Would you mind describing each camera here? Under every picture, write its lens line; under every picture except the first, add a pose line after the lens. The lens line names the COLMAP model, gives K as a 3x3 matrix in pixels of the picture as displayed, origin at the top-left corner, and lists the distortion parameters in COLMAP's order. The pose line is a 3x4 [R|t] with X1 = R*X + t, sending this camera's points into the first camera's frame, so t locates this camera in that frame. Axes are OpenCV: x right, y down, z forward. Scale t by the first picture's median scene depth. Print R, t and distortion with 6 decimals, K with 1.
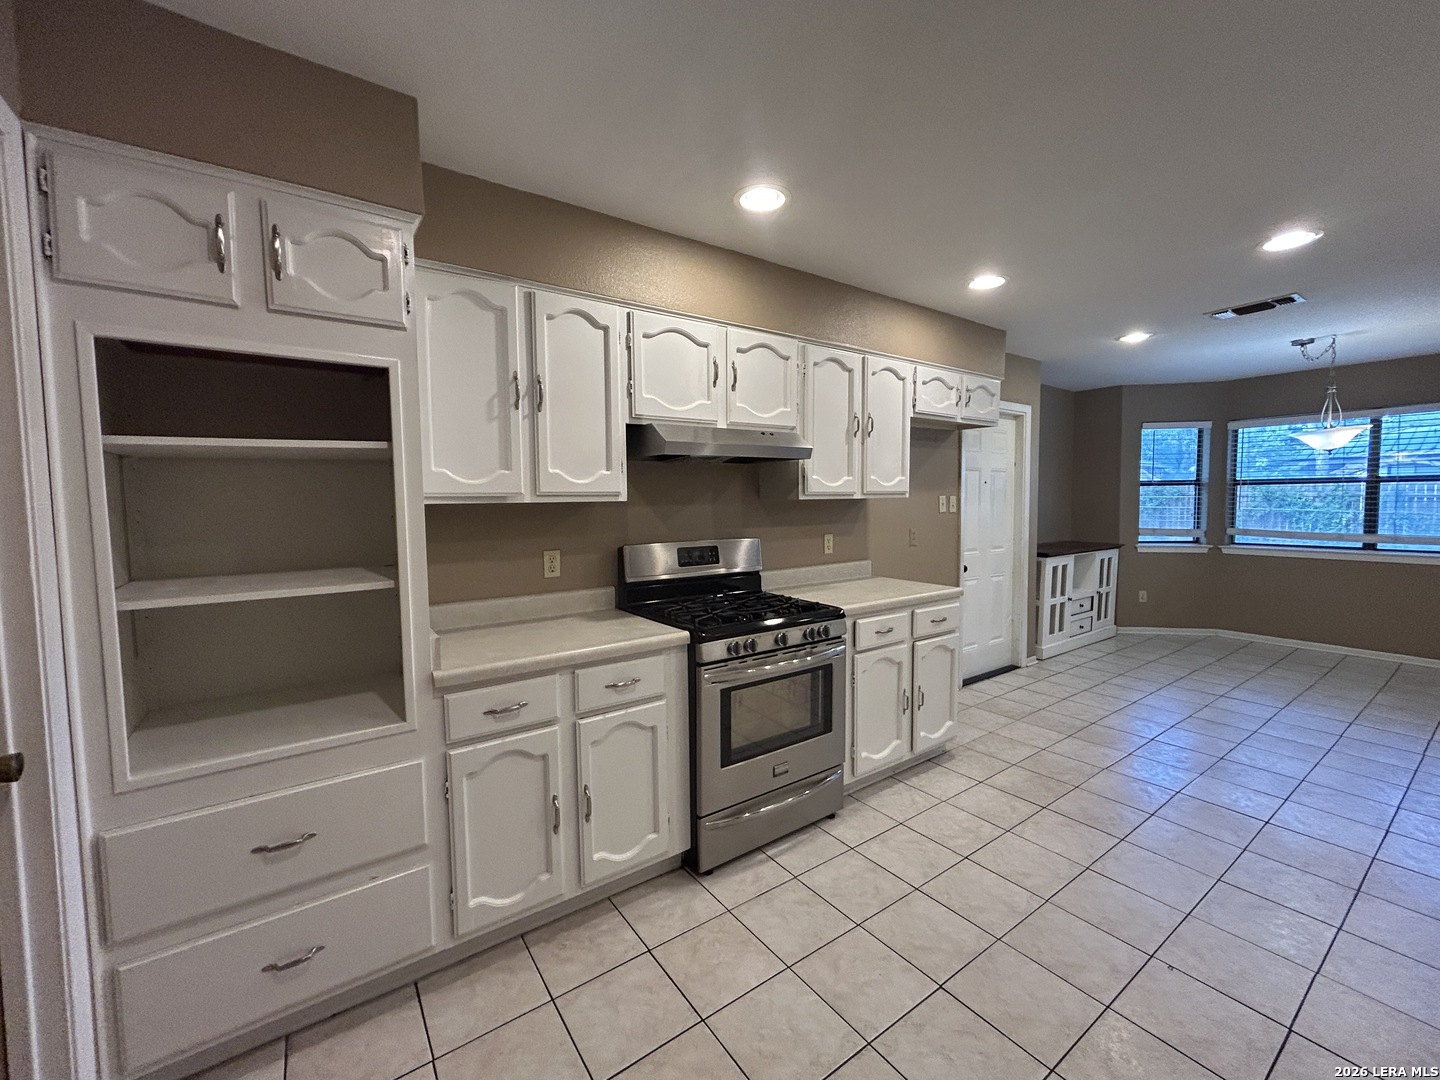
lens RADIAL K [[586.7, 0, 719.6], [0, 586.7, 538.1], [0, 0, 1]] dist [-0.000582, 0.000683]
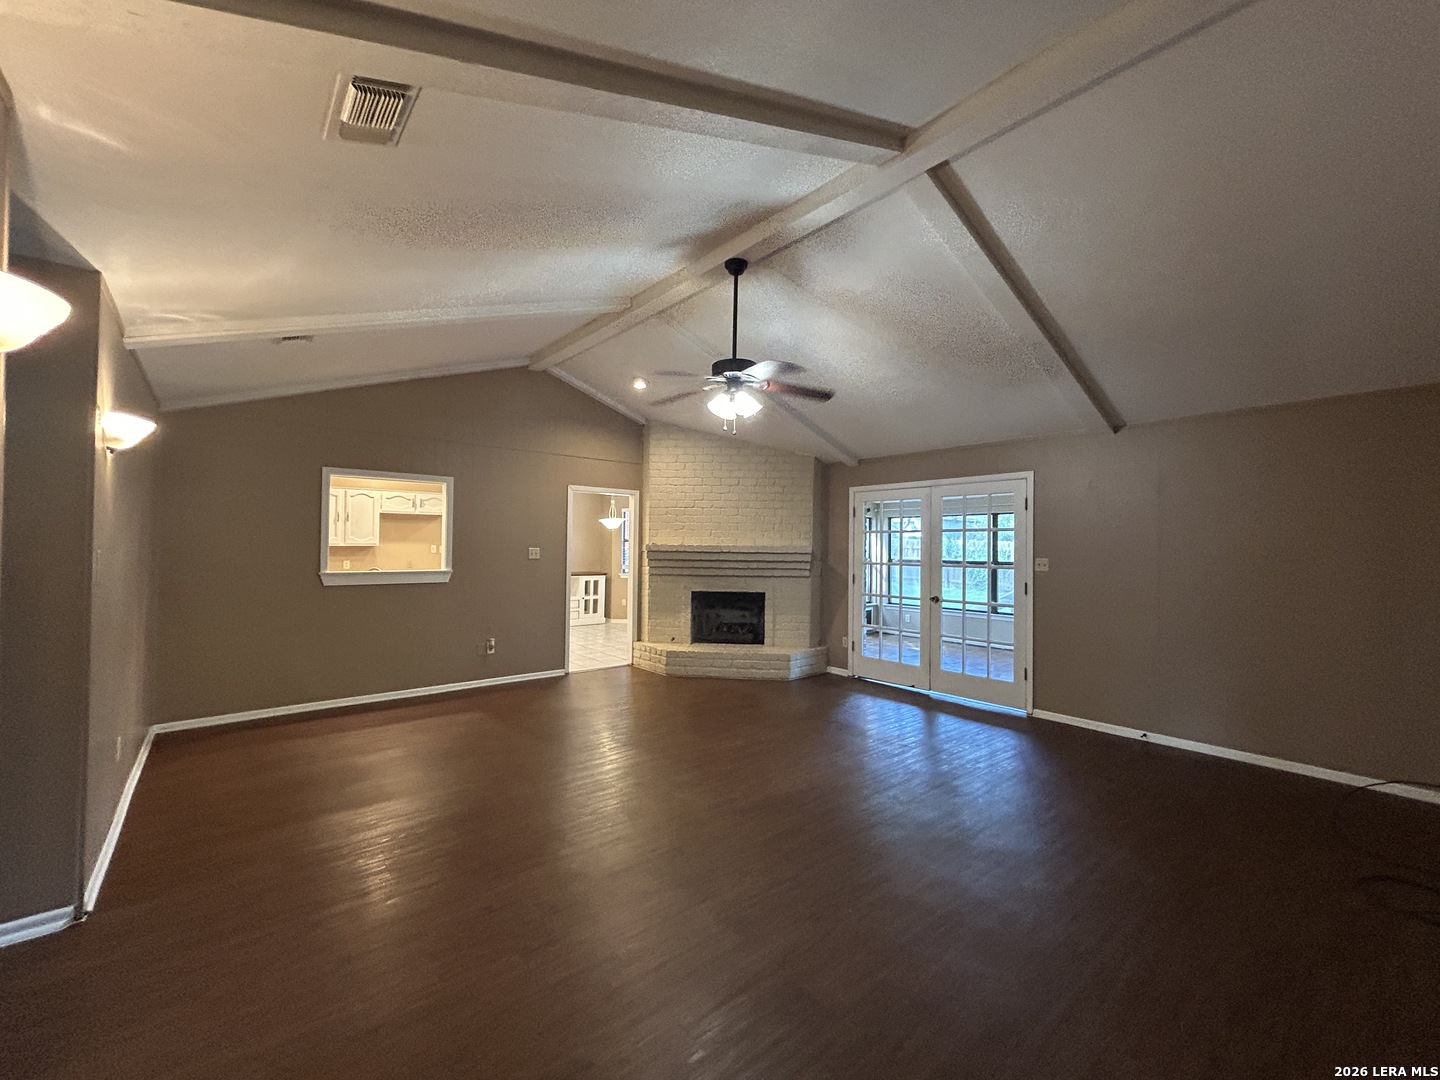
lens RADIAL K [[589.2, 0, 719.8], [0, 589.2, 538.5], [0, 0, 1]] dist [-0.001127, 0.000342]
pose [[0.996504, 0.021422, 0.080749, 1.273012], [-0.015429, 0.997129, -0.074128, 0.049170], [-0.082105, 0.072623, 0.993974, -1.265535]]
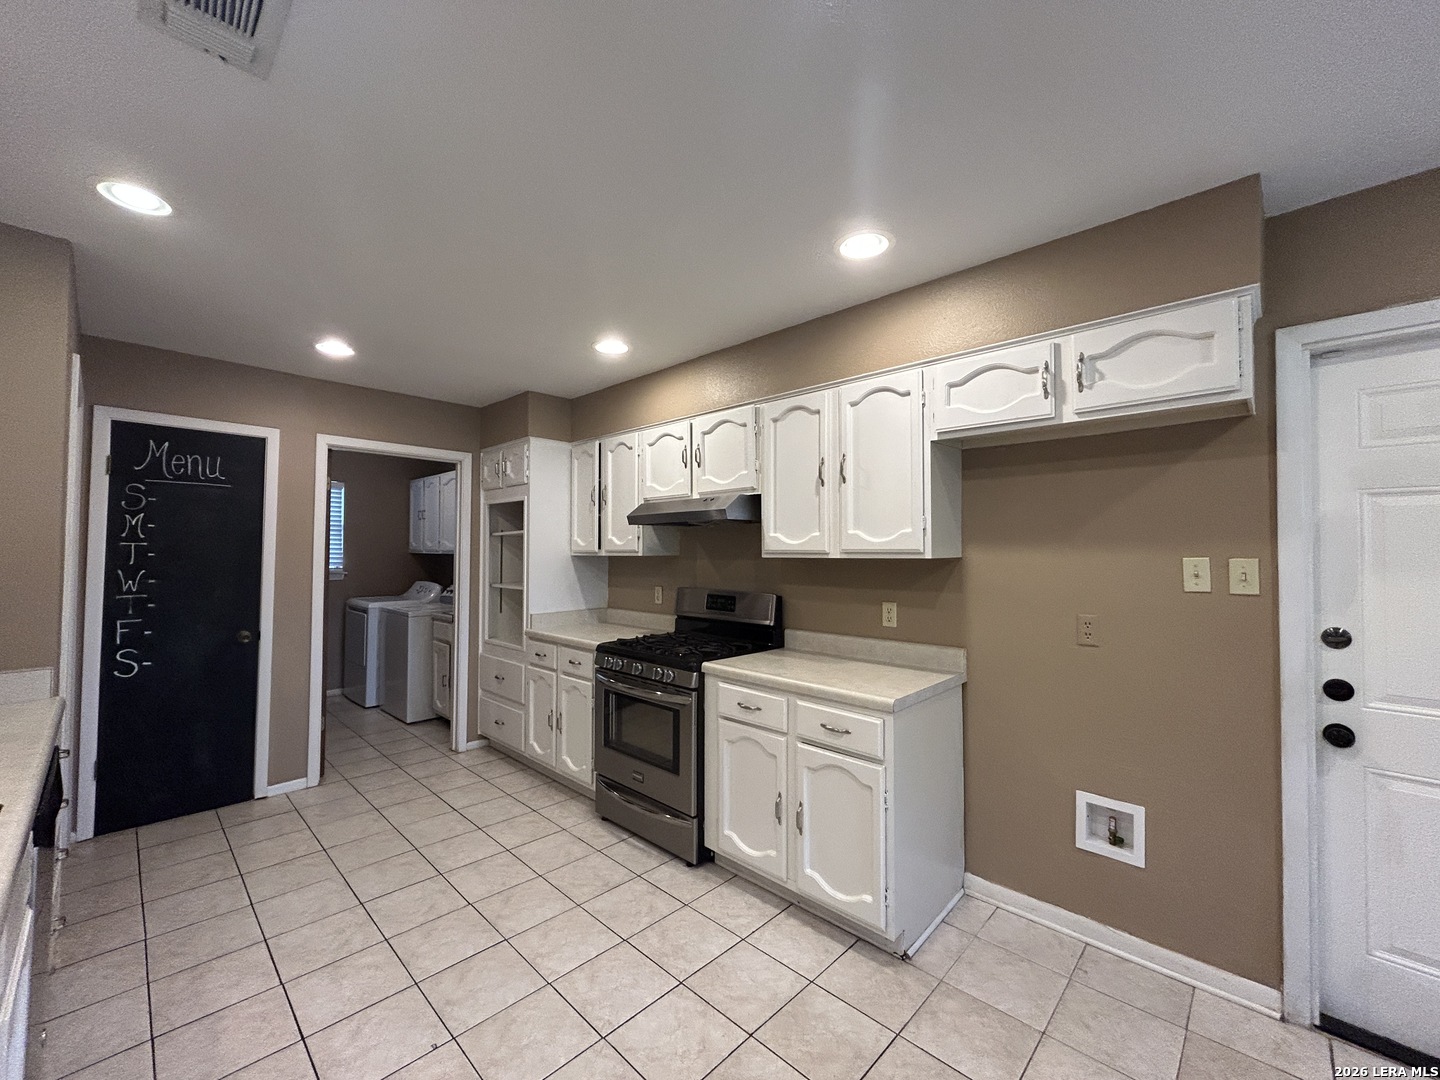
lens RADIAL K [[586.7, 0, 719.6], [0, 586.7, 538.1], [0, 0, 1]] dist [-0.000582, 0.000683]
pose [[0.189027, -0.011295, -0.981907, 0.792166], [-0.069020, 0.997308, -0.024759, -0.049592], [0.979543, 0.072451, 0.187738, 0.530145]]
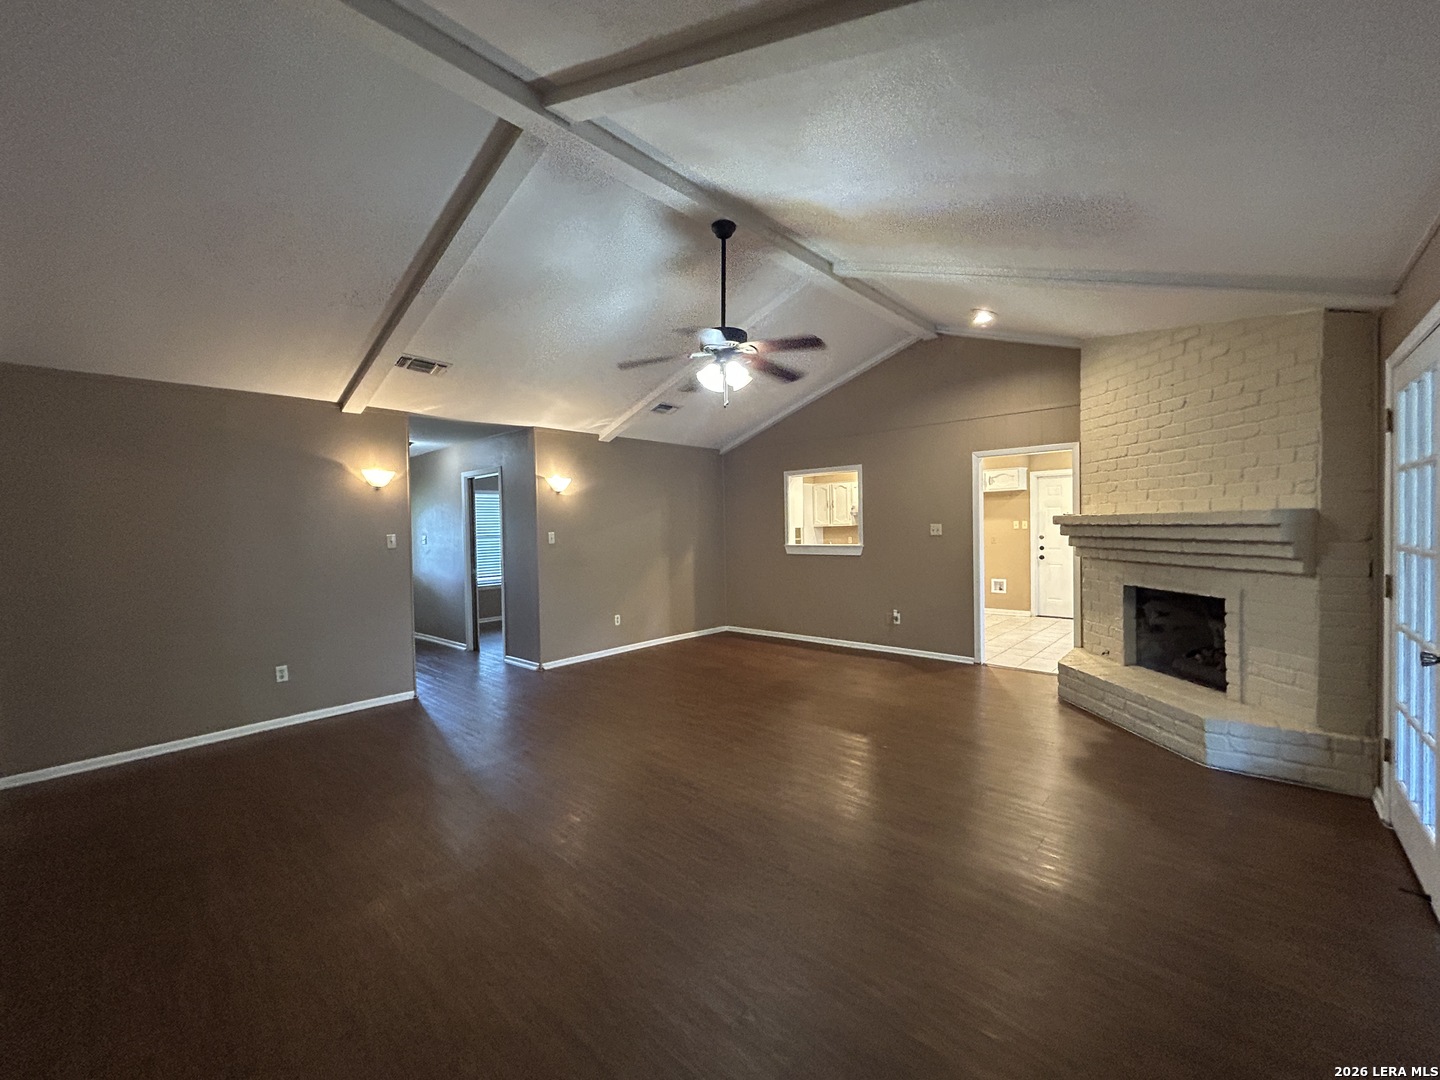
lens RADIAL K [[586.7, 0, 719.6], [0, 586.7, 538.1], [0, 0, 1]] dist [-0.000582, 0.000683]
pose [[0.216494, 0.025340, -0.975955, 2.269818], [-0.041150, 0.999012, 0.016811, -0.001370], [0.975416, 0.036521, 0.217322, -0.526216]]
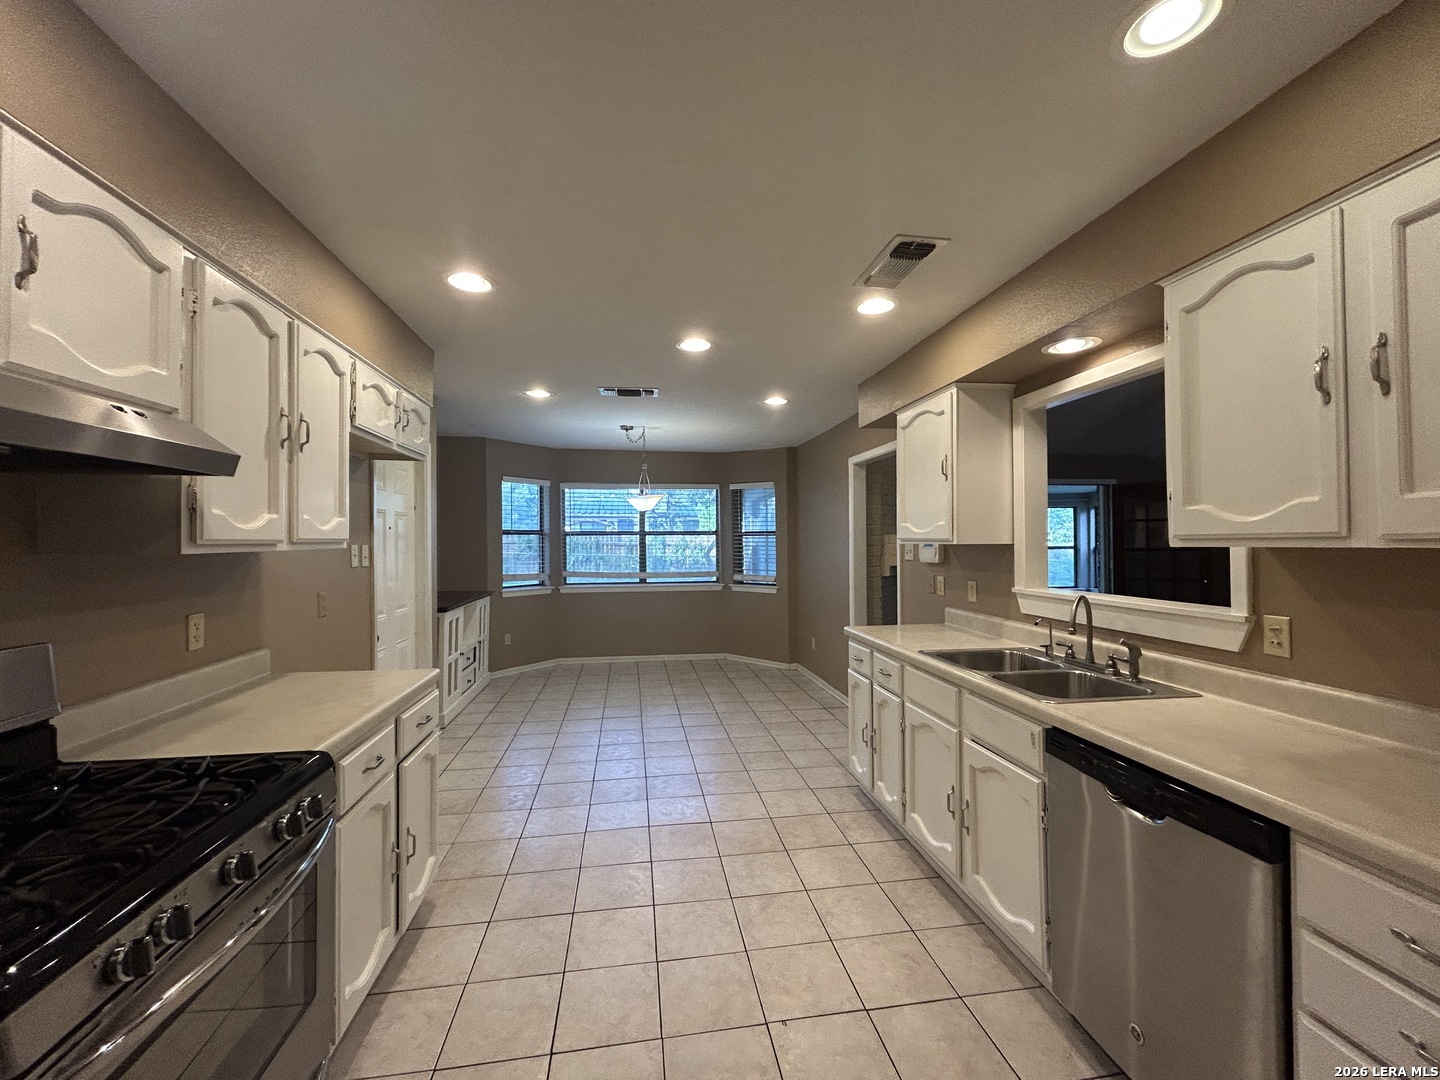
lens RADIAL K [[586.7, 0, 719.6], [0, 586.7, 538.1], [0, 0, 1]] dist [-0.000582, 0.000683]
pose [[0.447715, 0.012111, 0.894094, -0.077746], [0.057111, 0.997479, -0.042110, -0.023079], [-0.892351, 0.069916, 0.445895, 0.259792]]
